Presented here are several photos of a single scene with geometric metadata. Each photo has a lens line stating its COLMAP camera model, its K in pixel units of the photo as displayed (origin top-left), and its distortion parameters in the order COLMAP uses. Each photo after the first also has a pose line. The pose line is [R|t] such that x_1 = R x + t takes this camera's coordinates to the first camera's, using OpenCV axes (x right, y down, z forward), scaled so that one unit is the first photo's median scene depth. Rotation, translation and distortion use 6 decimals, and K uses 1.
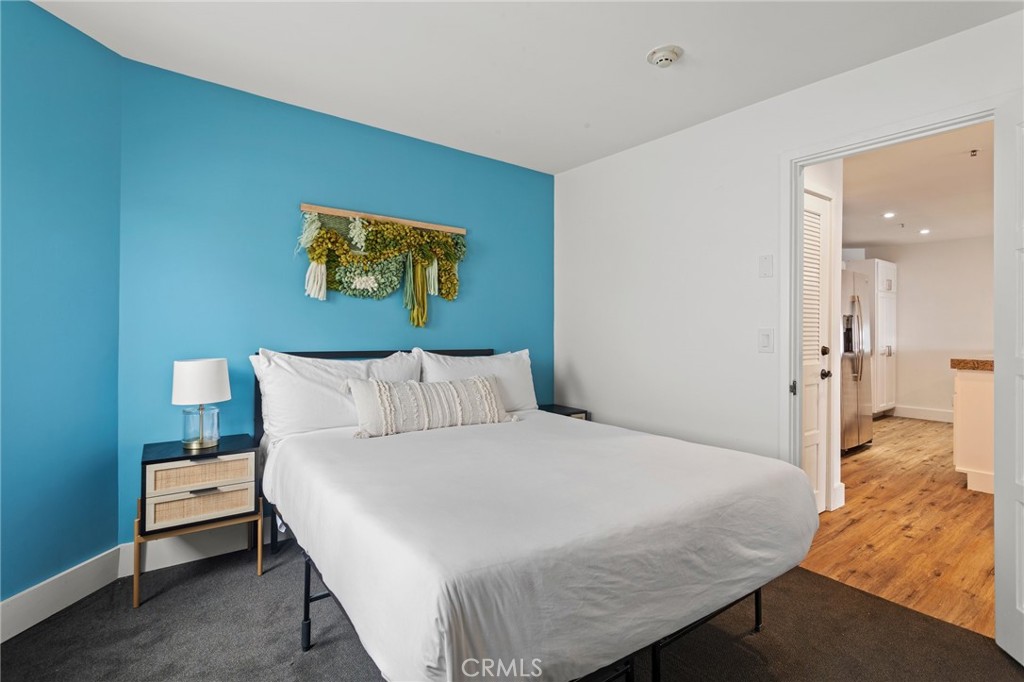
lens RADIAL K [[499.2, 0, 500.6], [0, 499.2, 357.4], [0, 0, 1]] dist [-0.014074, 0.012092]
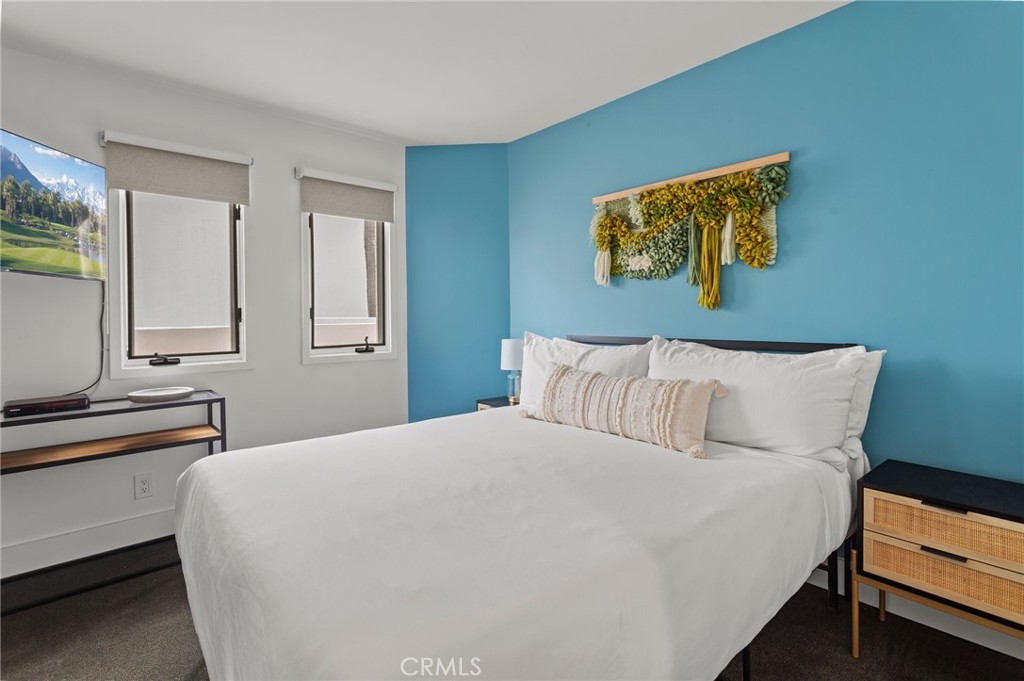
lens RADIAL K [[492.0, 0, 512.3], [0, 492.0, 324.2], [0, 0, 1]] dist [-0.000568, 0.000296]
pose [[0.066754, 0.001369, -0.997769, 0.606006], [-0.044446, 0.999011, -0.001603, -0.025590], [0.996779, 0.044454, 0.066749, 0.708698]]
